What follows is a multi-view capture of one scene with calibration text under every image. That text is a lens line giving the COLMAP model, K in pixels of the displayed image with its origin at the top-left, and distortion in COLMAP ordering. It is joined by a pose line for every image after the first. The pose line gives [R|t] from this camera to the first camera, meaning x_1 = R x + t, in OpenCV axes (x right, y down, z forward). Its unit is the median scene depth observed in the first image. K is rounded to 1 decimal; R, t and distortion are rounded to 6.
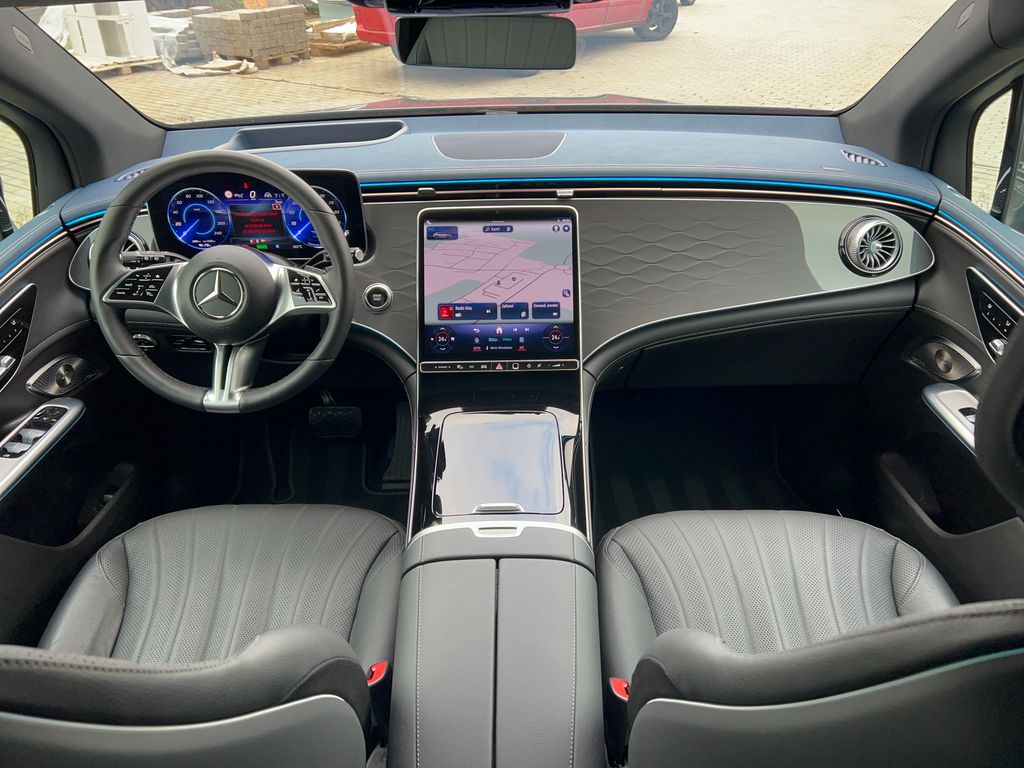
lens RADIAL K [[783.1, 0, 514.7], [0, 783.1, 390.4], [0, 0, 1]] dist [0.034672, -0.012871]
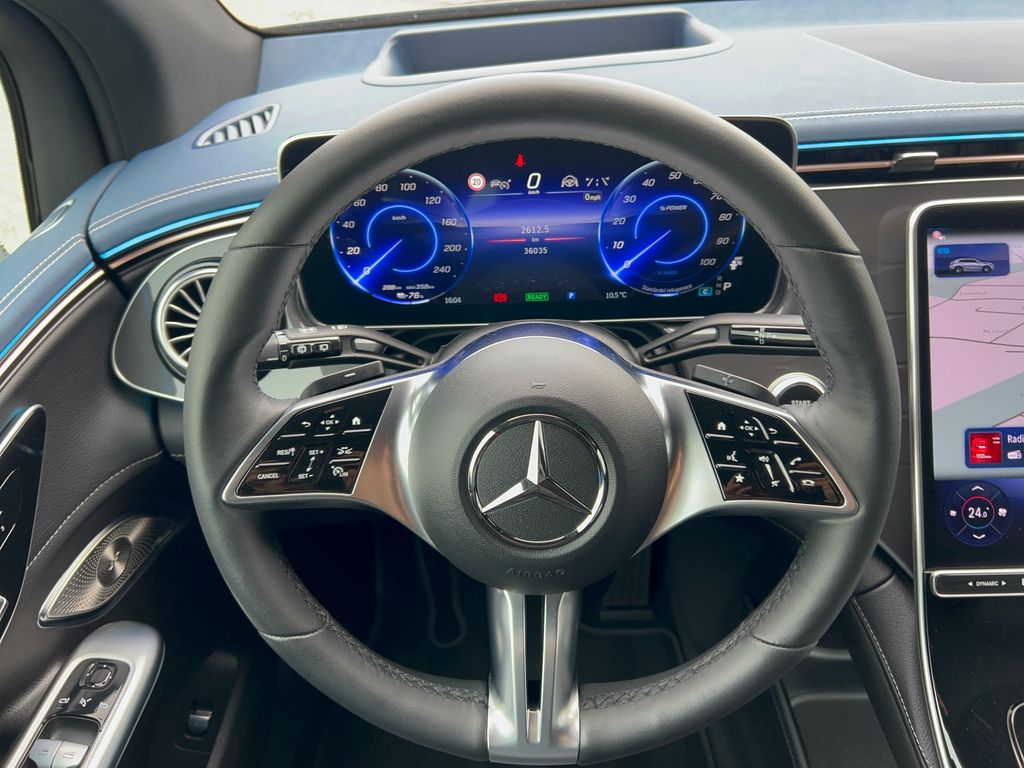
lens RADIAL K [[783.1, 0, 506.3], [0, 783.1, 383.3], [0, 0, 1]] dist [0.034672, -0.012871]
pose [[0.999637, -0.012748, -0.023739, -0.333988], [0.014741, 0.996209, 0.085736, -0.174703], [0.022556, -0.086055, 0.996035, 0.563965]]
